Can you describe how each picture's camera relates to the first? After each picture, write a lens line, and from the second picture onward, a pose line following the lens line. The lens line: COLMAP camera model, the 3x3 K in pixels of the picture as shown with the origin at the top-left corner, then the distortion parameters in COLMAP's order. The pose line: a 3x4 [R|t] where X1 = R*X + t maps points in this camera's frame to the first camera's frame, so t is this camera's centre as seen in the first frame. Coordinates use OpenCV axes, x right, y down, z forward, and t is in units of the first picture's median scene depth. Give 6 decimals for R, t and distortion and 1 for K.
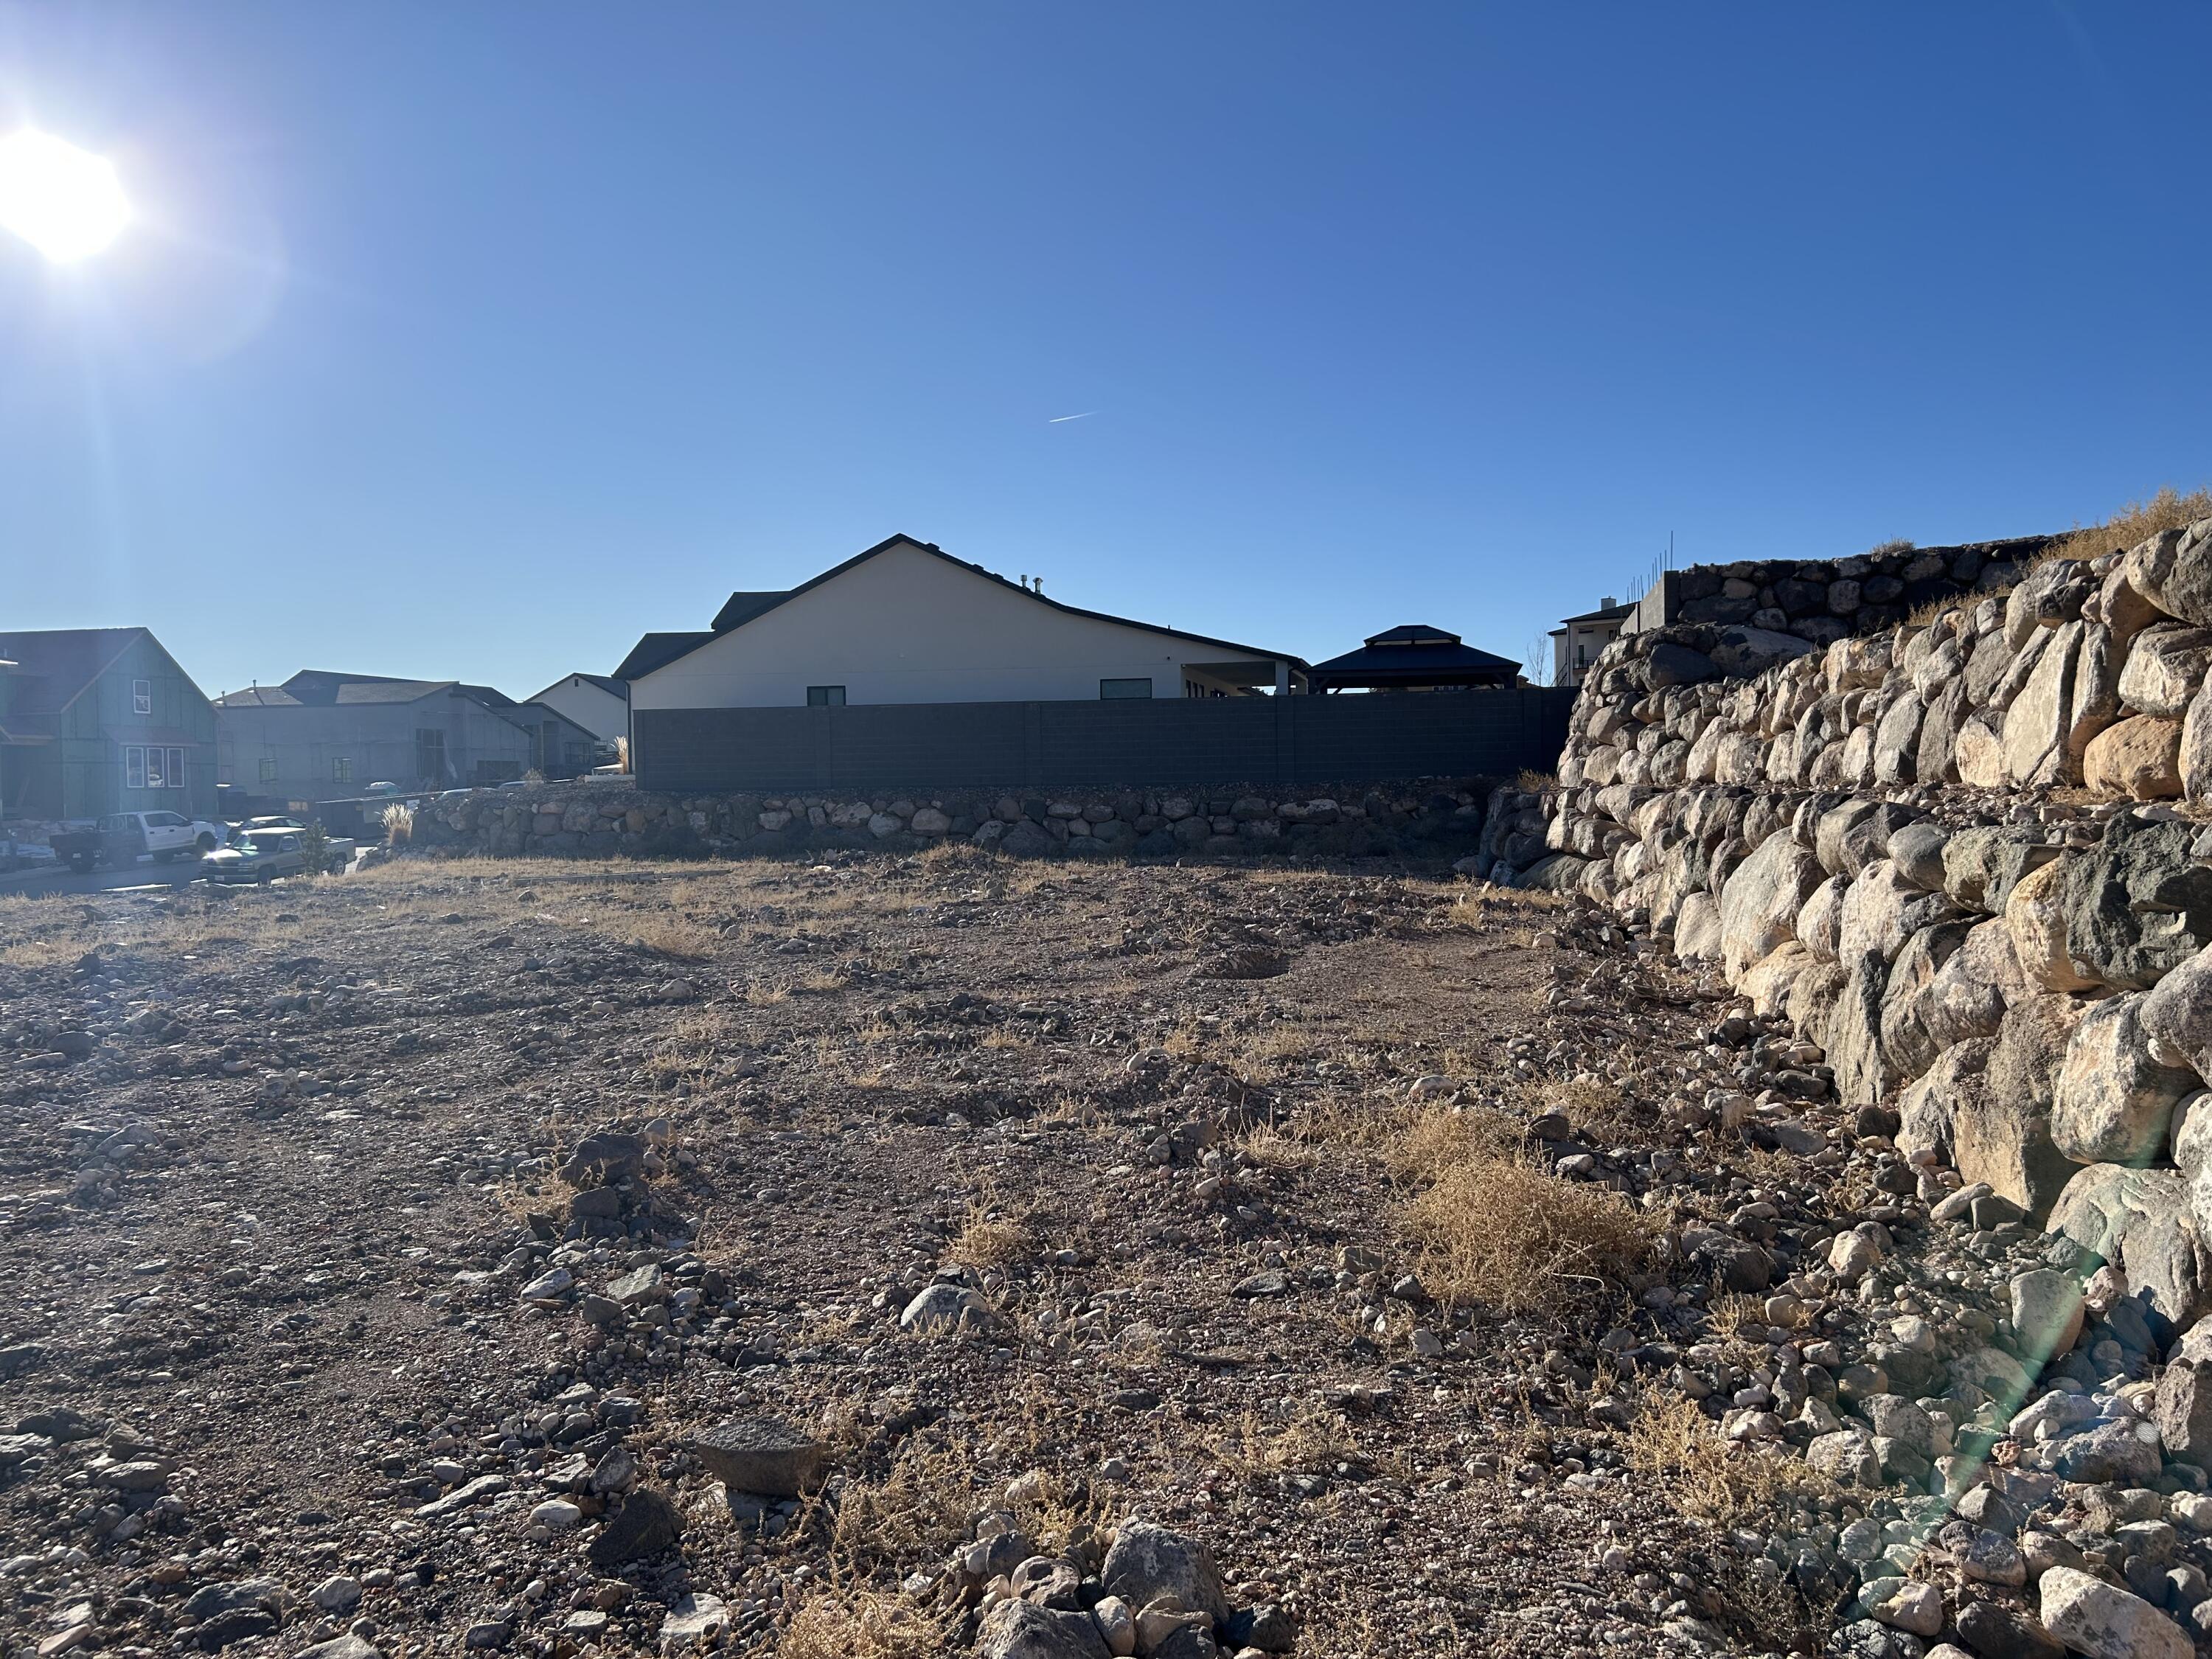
lens RADIAL K [[1604.0, 0, 1105.5], [0, 1604.0, 780.1], [0, 0, 1]] dist [0.074588, -0.074699]
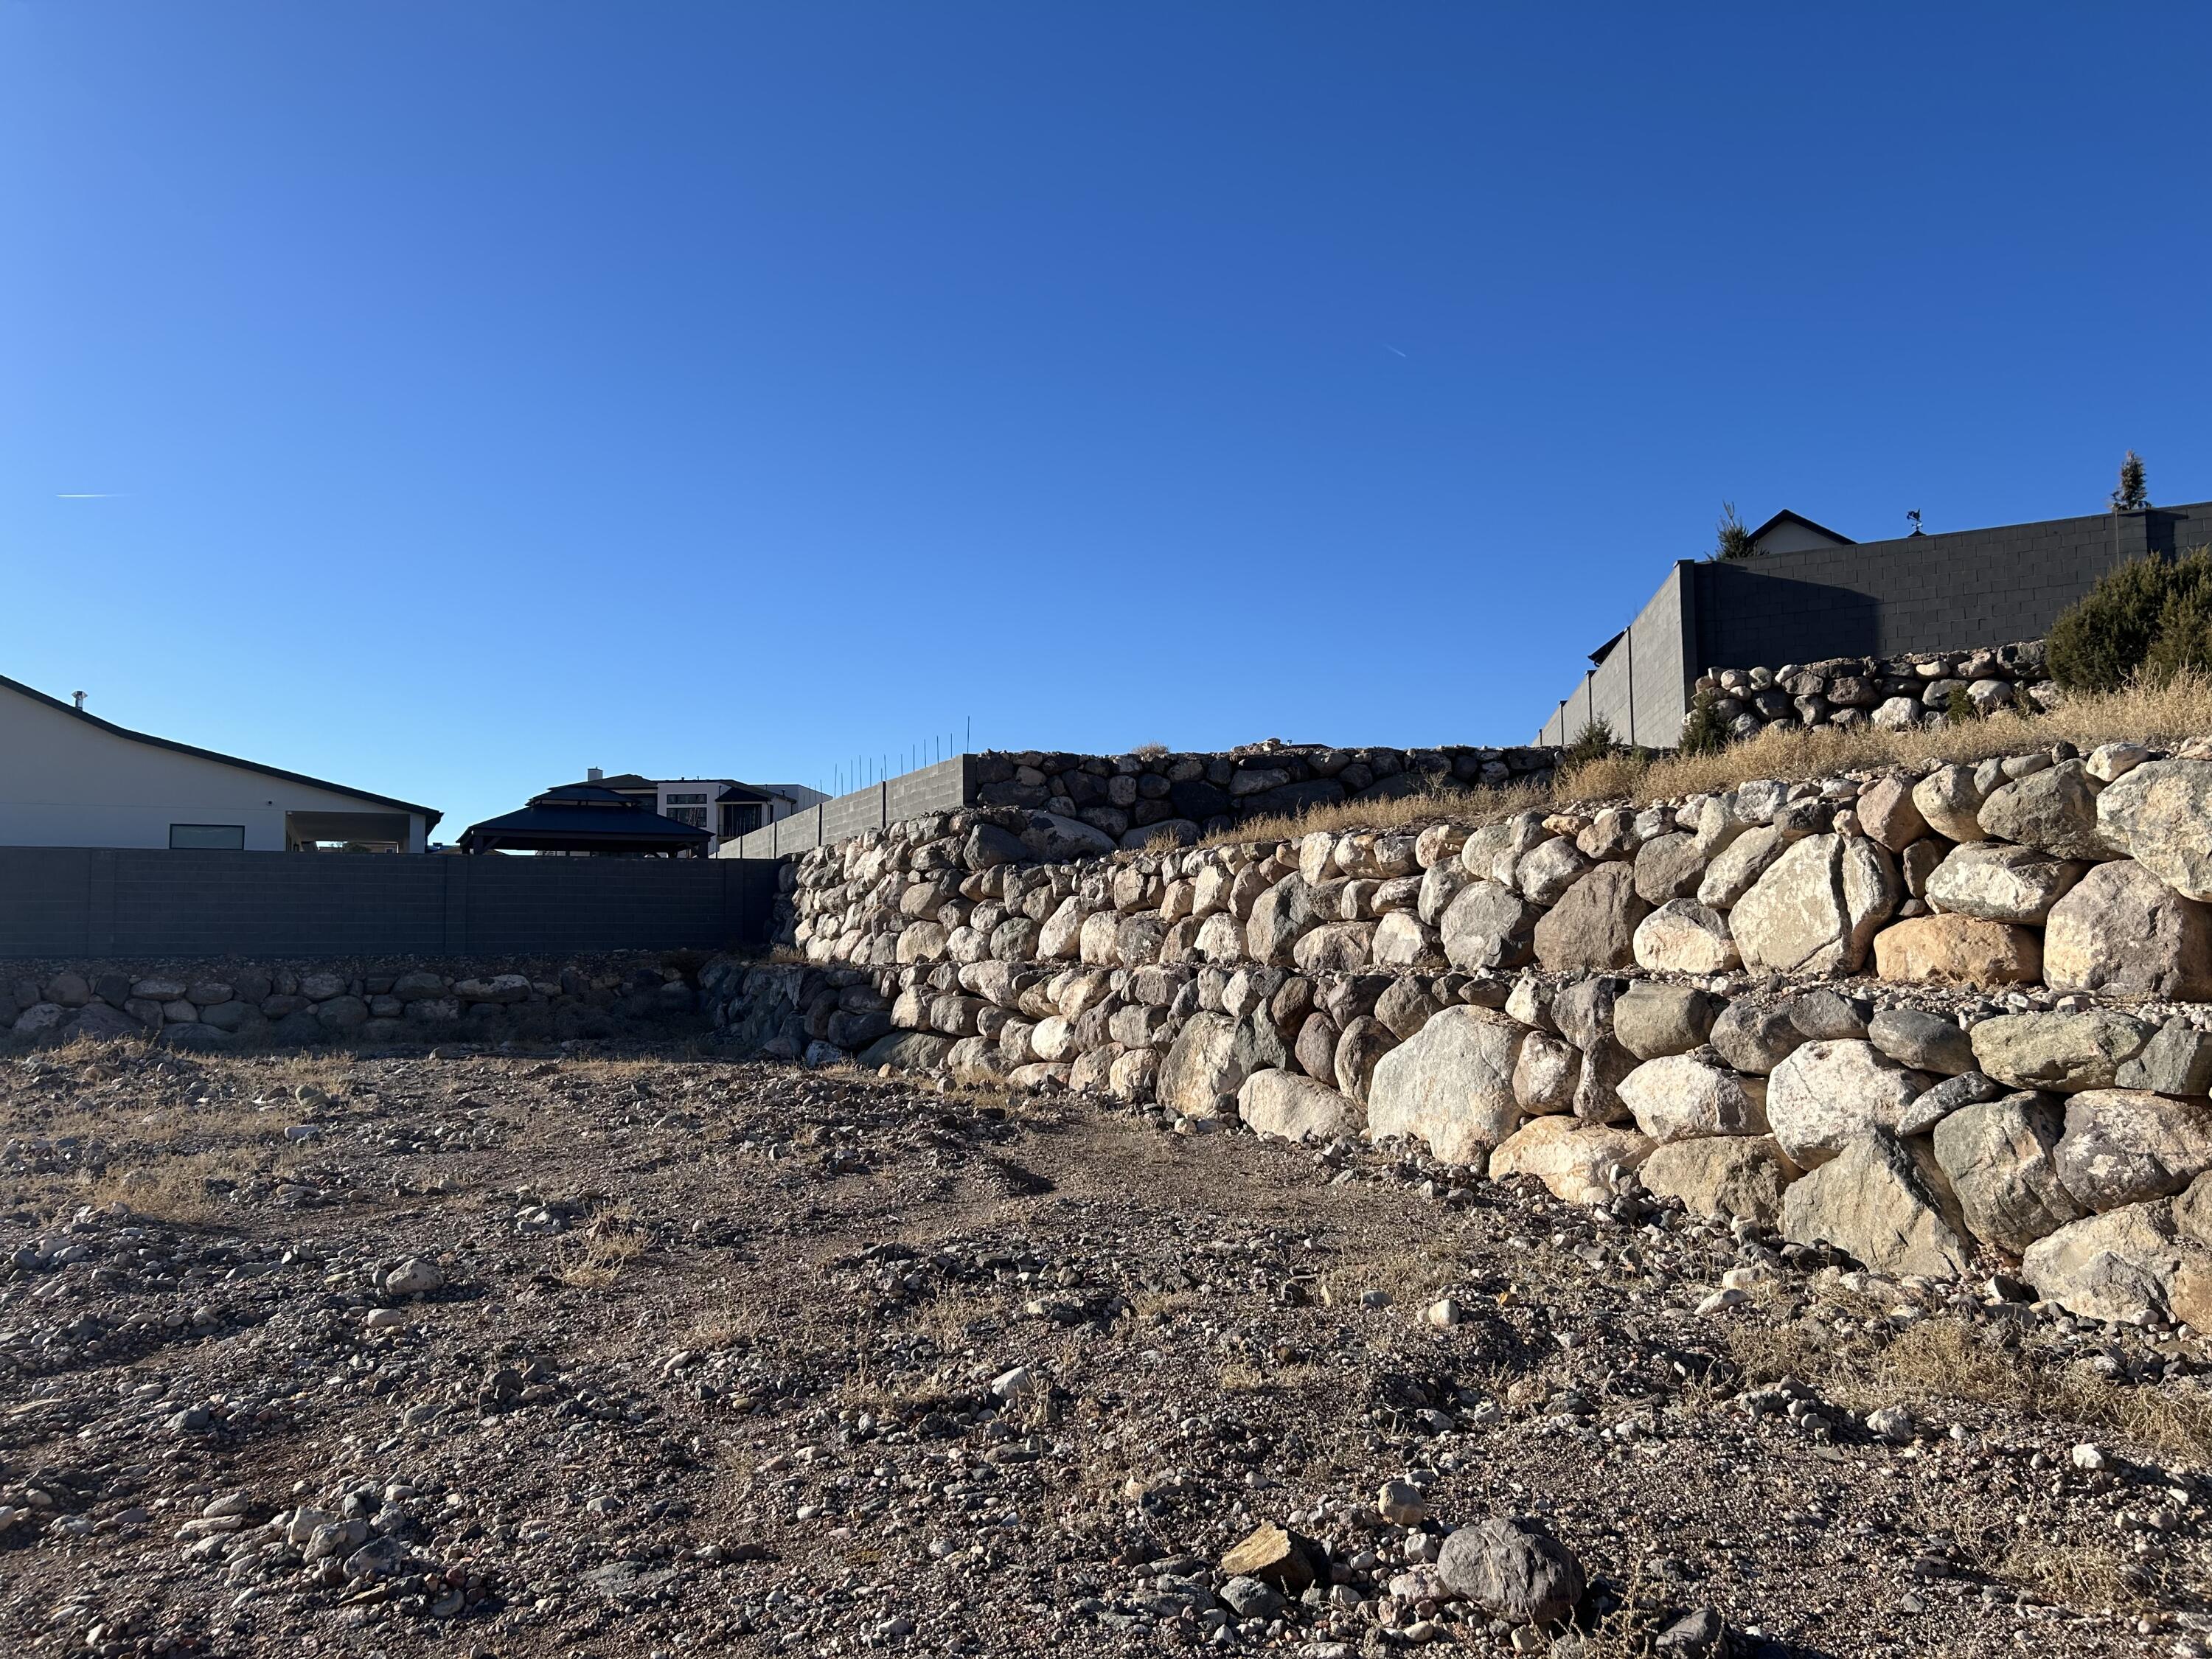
lens RADIAL K [[1604.0, 0, 1105.5], [0, 1604.0, 780.1], [0, 0, 1]] dist [0.074588, -0.074699]
pose [[0.812890, 0.071651, 0.577993, -0.190704], [-0.009907, 0.993961, -0.109284, -0.000589], [-0.582333, 0.083110, 0.808691, 0.126438]]
